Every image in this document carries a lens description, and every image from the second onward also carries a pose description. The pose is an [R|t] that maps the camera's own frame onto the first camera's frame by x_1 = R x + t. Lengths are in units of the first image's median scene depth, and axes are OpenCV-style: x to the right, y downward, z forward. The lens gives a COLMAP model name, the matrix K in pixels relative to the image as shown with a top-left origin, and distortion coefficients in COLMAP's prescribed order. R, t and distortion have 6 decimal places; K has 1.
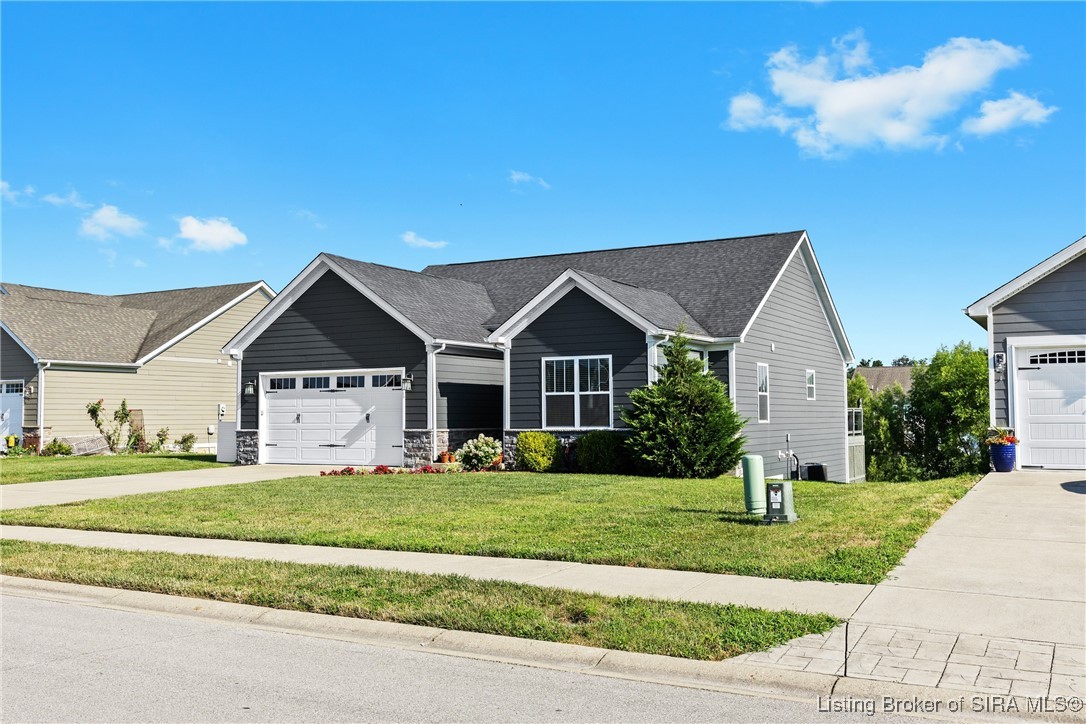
lens RADIAL K [[1037.0, 0, 544.0], [0, 1037.0, 356.8], [0, 0, 1]] dist [-0.004778, 0.000000]
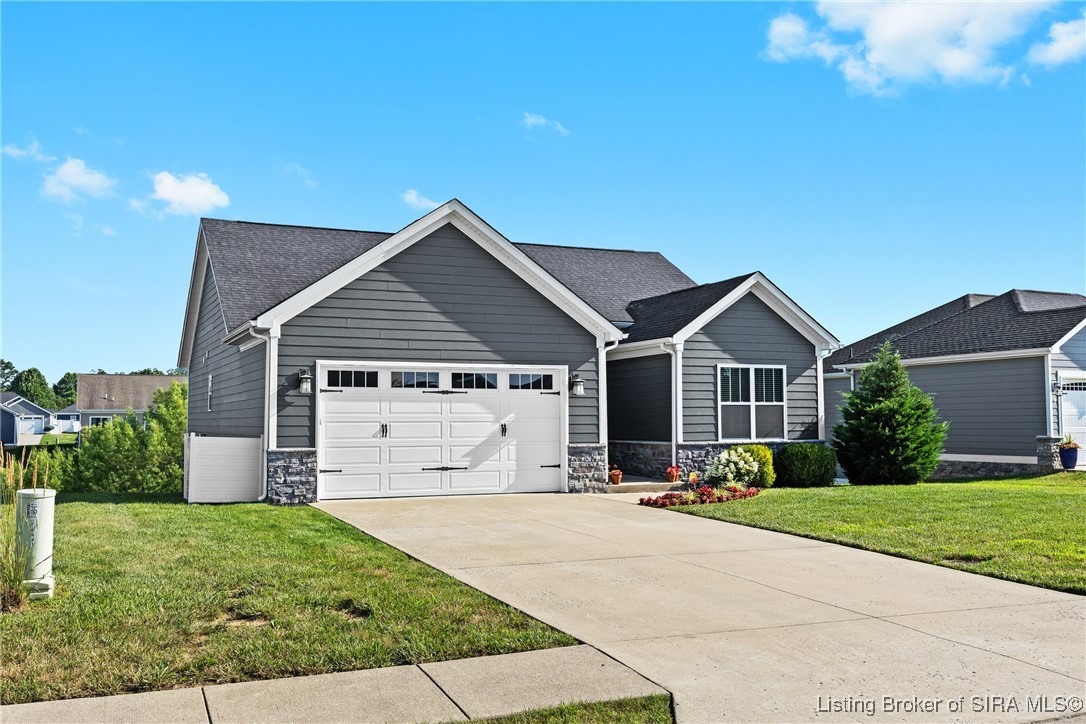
lens RADIAL K [[1037.0, 0, 548.3], [0, 1037.0, 363.3], [0, 0, 1]] dist [-0.004778, 0.000000]
pose [[0.585779, 0.051150, 0.808855, -0.791536], [-0.046170, 0.998492, -0.029705, 0.032903], [-0.809155, -0.019944, 0.587257, 0.554805]]
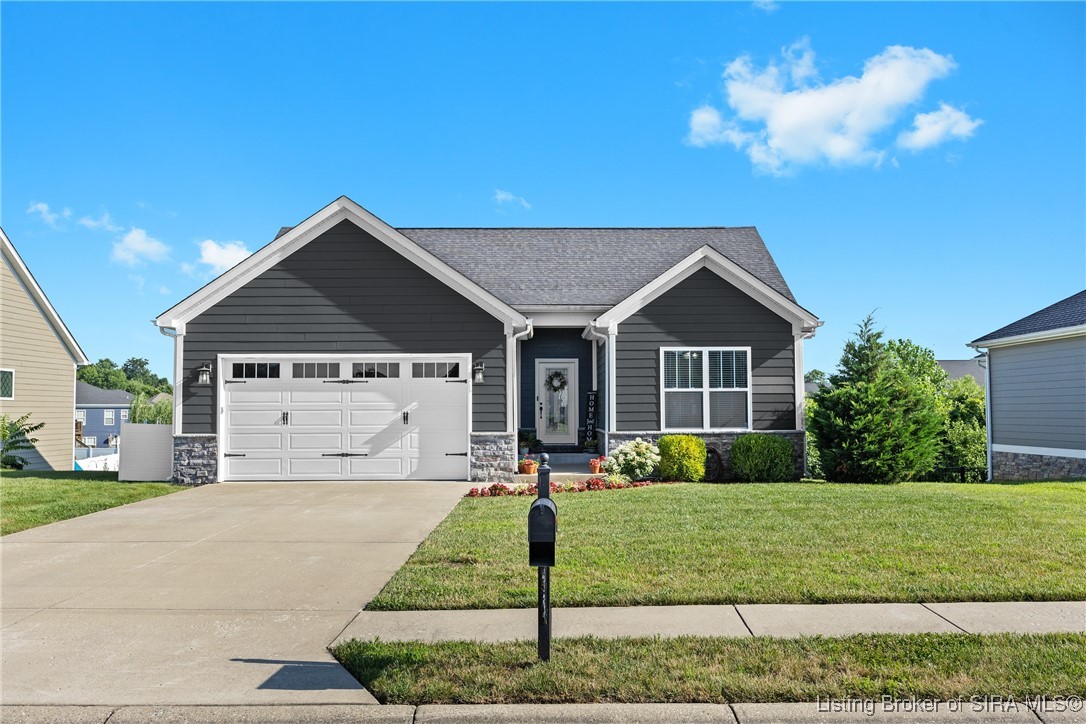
lens RADIAL K [[1037.0, 0, 547.0], [0, 1037.0, 365.7], [0, 0, 1]] dist [-0.004778, 0.000000]
pose [[0.864641, 0.025660, 0.501734, -0.483604], [-0.030709, 0.999527, 0.001803, 0.016424], [-0.501451, -0.016966, 0.865020, 0.296716]]
